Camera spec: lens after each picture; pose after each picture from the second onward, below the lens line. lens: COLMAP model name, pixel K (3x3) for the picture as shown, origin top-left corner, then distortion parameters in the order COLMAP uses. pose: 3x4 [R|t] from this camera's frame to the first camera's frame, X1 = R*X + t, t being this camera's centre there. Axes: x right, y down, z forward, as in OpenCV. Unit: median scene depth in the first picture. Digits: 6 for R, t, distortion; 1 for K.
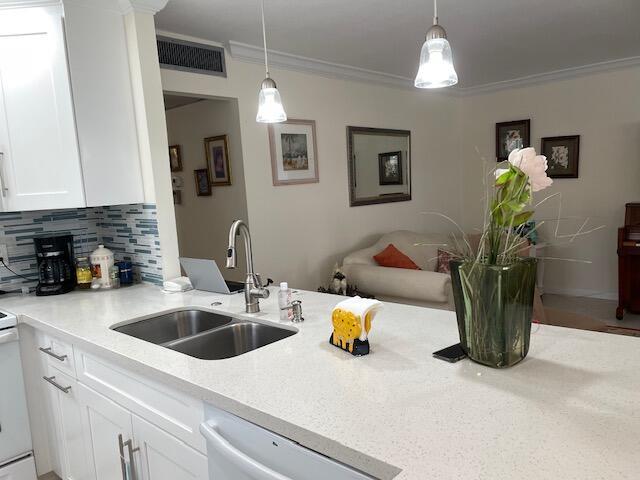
lens RADIAL K [[488.8, 0, 320.5], [0, 488.8, 245.4], [0, 0, 1]] dist [0.000544, -0.002608]
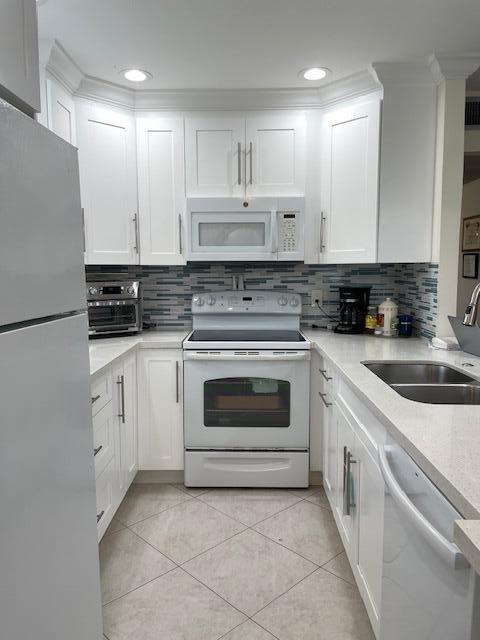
lens RADIAL K [[483.3, 0, 237.8], [0, 483.3, 320.5], [0, 0, 1]] dist [0.083070, -0.106052]
pose [[0.649073, 0.134858, -0.748678, 0.179266], [-0.131101, 0.989266, 0.064535, 0.024078], [0.749345, 0.056264, 0.659786, -0.006255]]
